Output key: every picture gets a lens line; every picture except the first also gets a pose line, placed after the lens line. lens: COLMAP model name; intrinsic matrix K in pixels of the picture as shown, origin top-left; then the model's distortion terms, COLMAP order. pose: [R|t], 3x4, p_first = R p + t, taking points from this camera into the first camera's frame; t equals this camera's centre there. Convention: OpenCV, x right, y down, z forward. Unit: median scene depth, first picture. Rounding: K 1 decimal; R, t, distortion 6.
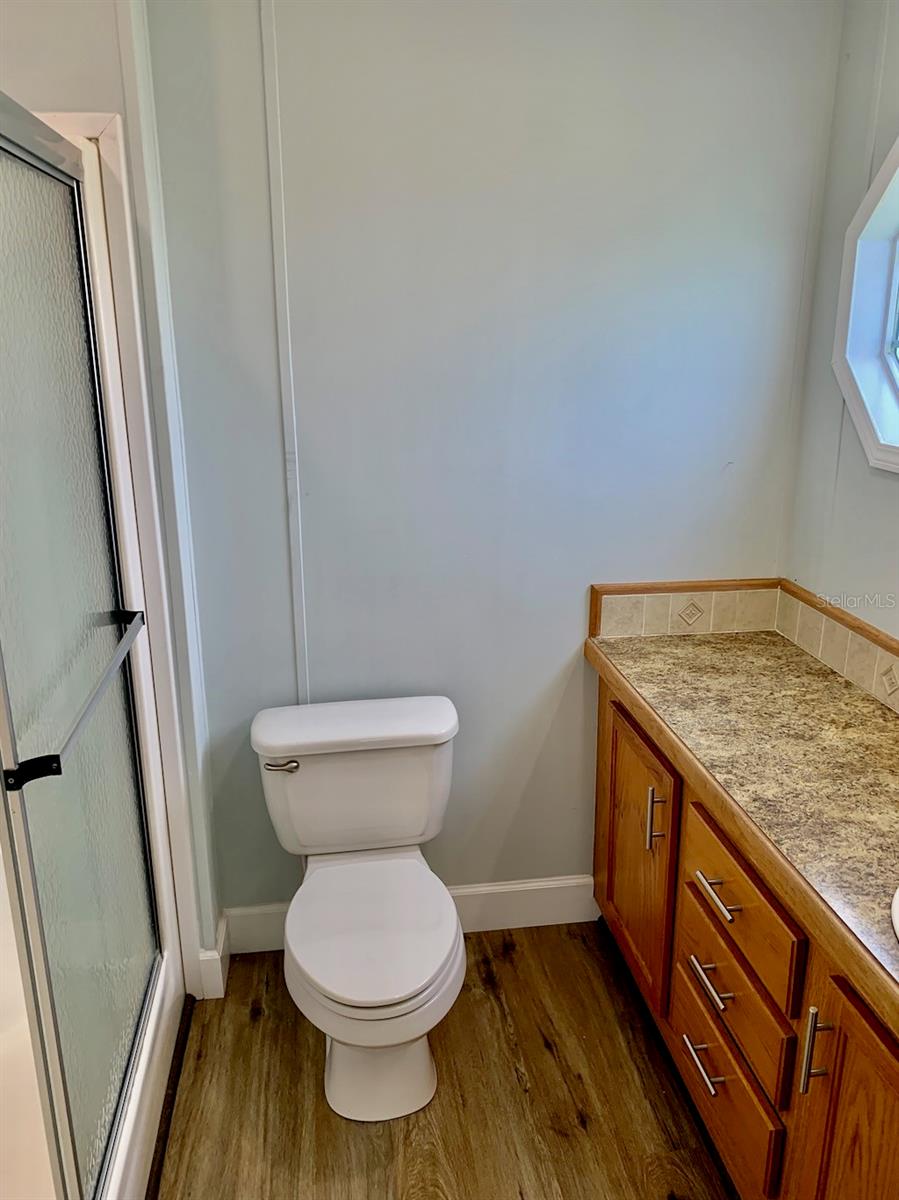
lens RADIAL K [[912.7, 0, 449.5], [0, 912.7, 600.0], [0, 0, 1]] dist [-0.013253, -0.002777]
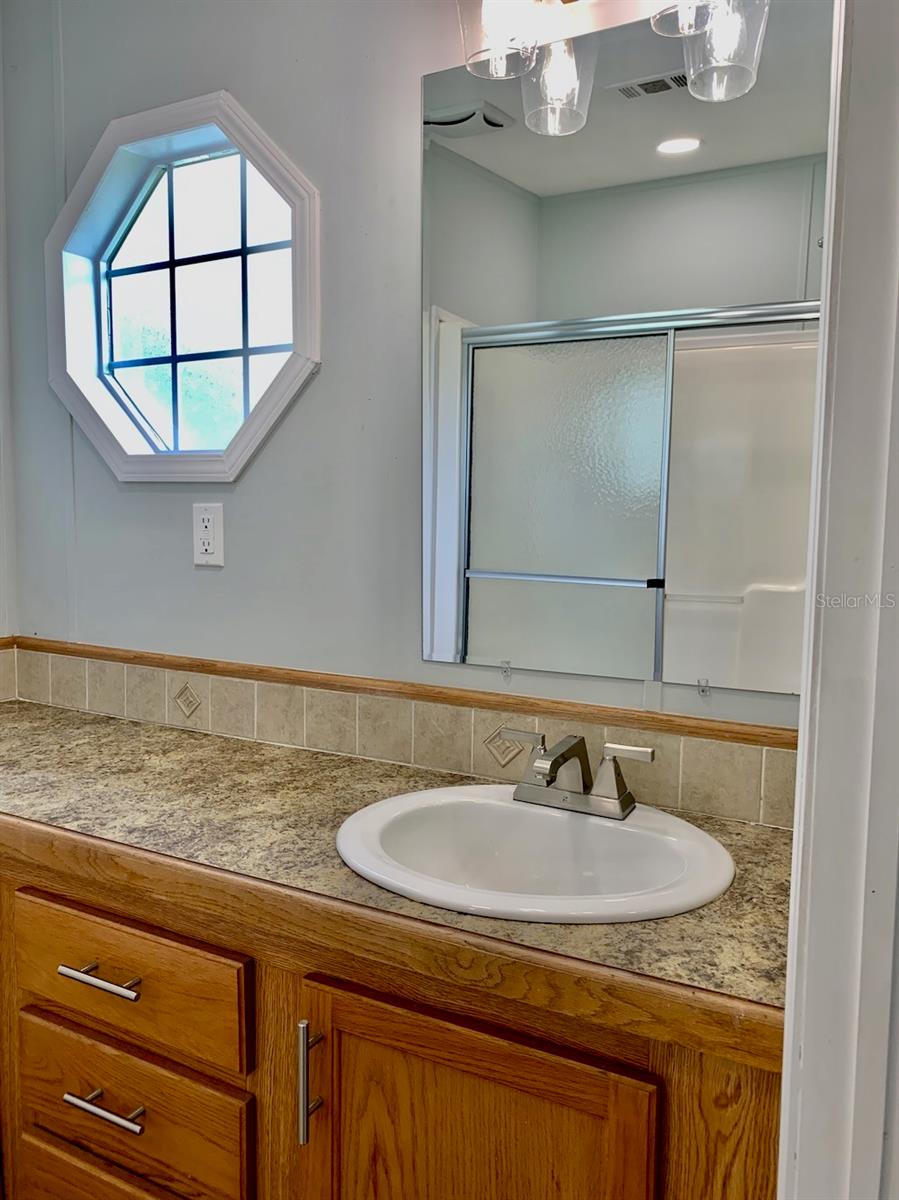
lens RADIAL K [[907.3, 0, 451.0], [0, 907.3, 595.6], [0, 0, 1]] dist [0.002284, -0.009184]
pose [[0.580627, -0.062077, 0.811800, -0.124107], [0.214558, 0.973510, -0.079017, 0.138888], [-0.785390, 0.220058, 0.578565, 0.278402]]
